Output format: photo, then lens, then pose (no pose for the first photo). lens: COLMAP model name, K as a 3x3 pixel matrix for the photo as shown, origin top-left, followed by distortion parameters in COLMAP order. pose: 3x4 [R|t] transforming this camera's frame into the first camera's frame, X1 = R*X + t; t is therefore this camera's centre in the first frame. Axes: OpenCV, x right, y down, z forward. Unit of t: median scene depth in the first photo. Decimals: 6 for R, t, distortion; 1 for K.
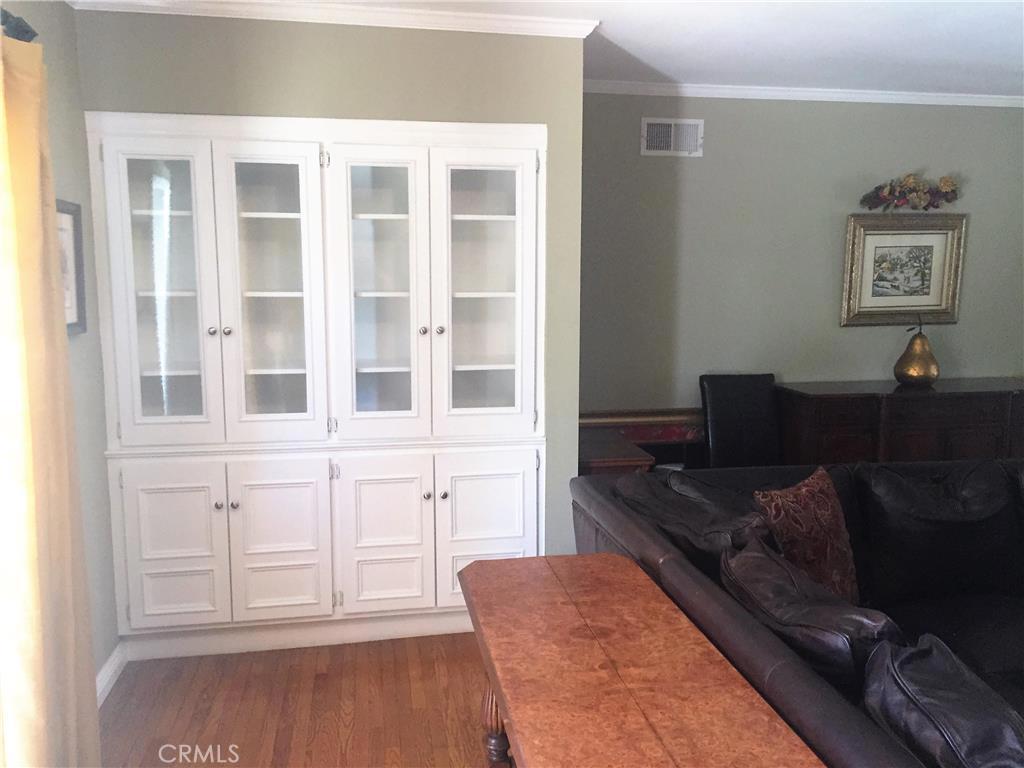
lens RADIAL K [[896.4, 0, 507.0], [0, 896.4, 380.3], [0, 0, 1]] dist [0.072677, -0.077995]
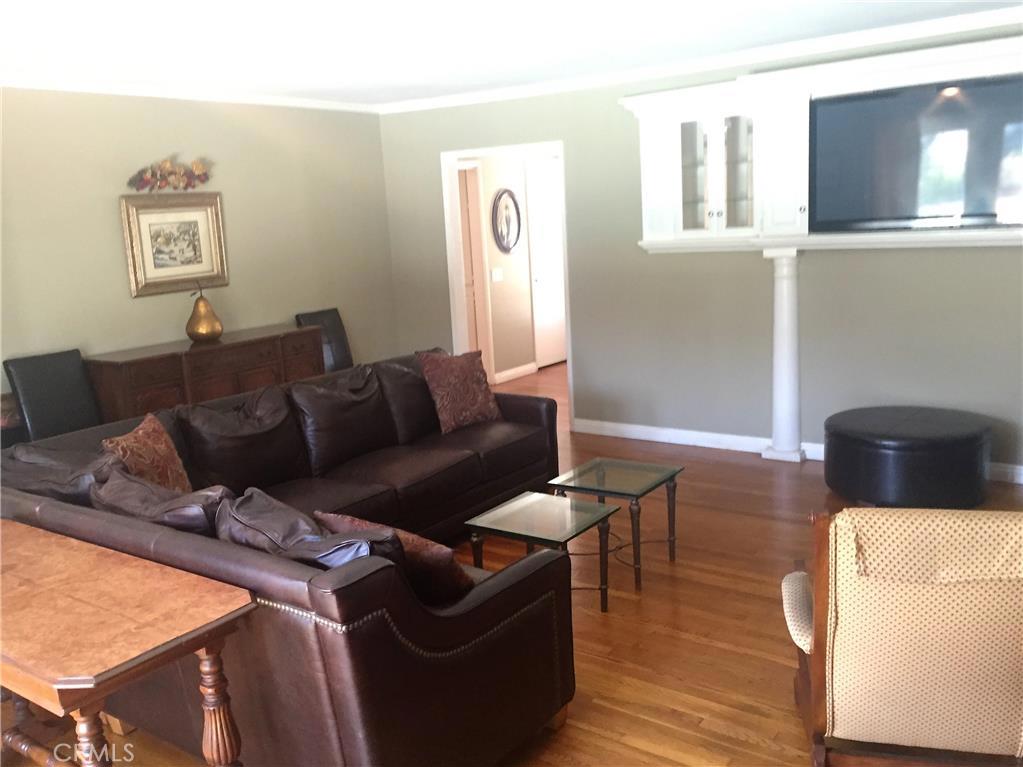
lens RADIAL K [[895.6, 0, 504.3], [0, 895.6, 384.8], [0, 0, 1]] dist [0.072677, -0.077995]
pose [[0.722818, -0.176455, 0.668130, -0.075759], [0.149867, 0.983866, 0.097708, 0.006294], [-0.674592, 0.029505, 0.737601, -0.150050]]
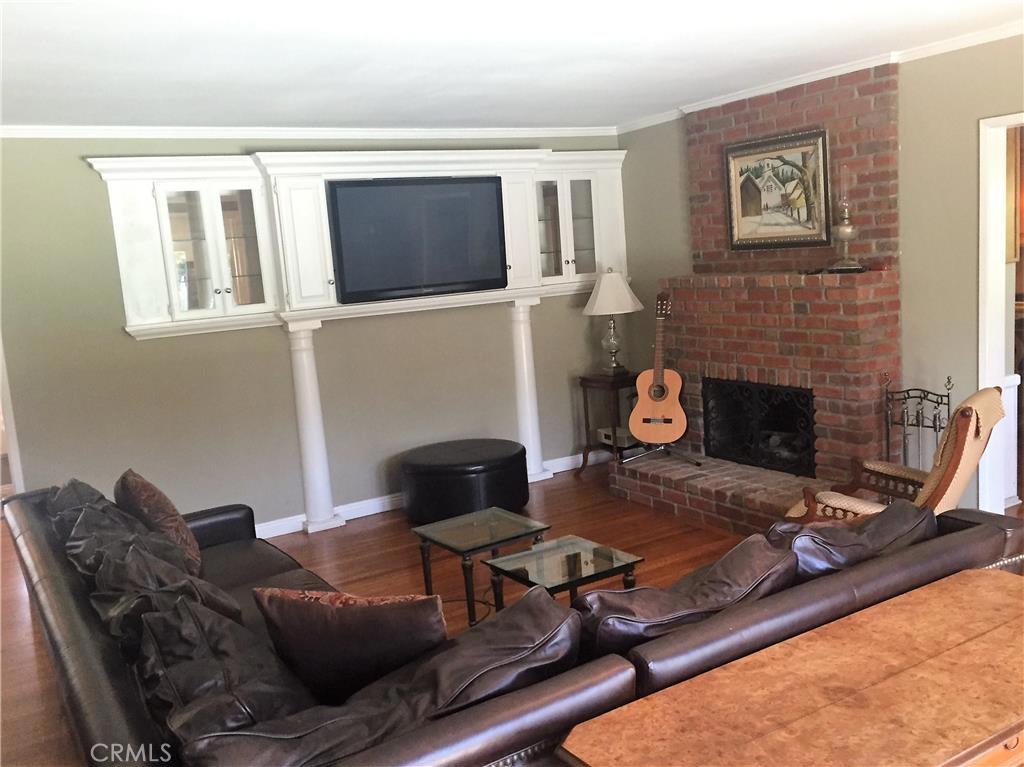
lens RADIAL K [[896.4, 0, 536.0], [0, 896.4, 398.2], [0, 0, 1]] dist [0.072677, -0.077995]
pose [[-0.383147, -0.124342, 0.915280, -0.217670], [0.190018, 0.959094, 0.209838, -0.090505], [-0.903931, 0.254318, -0.343846, 0.599441]]
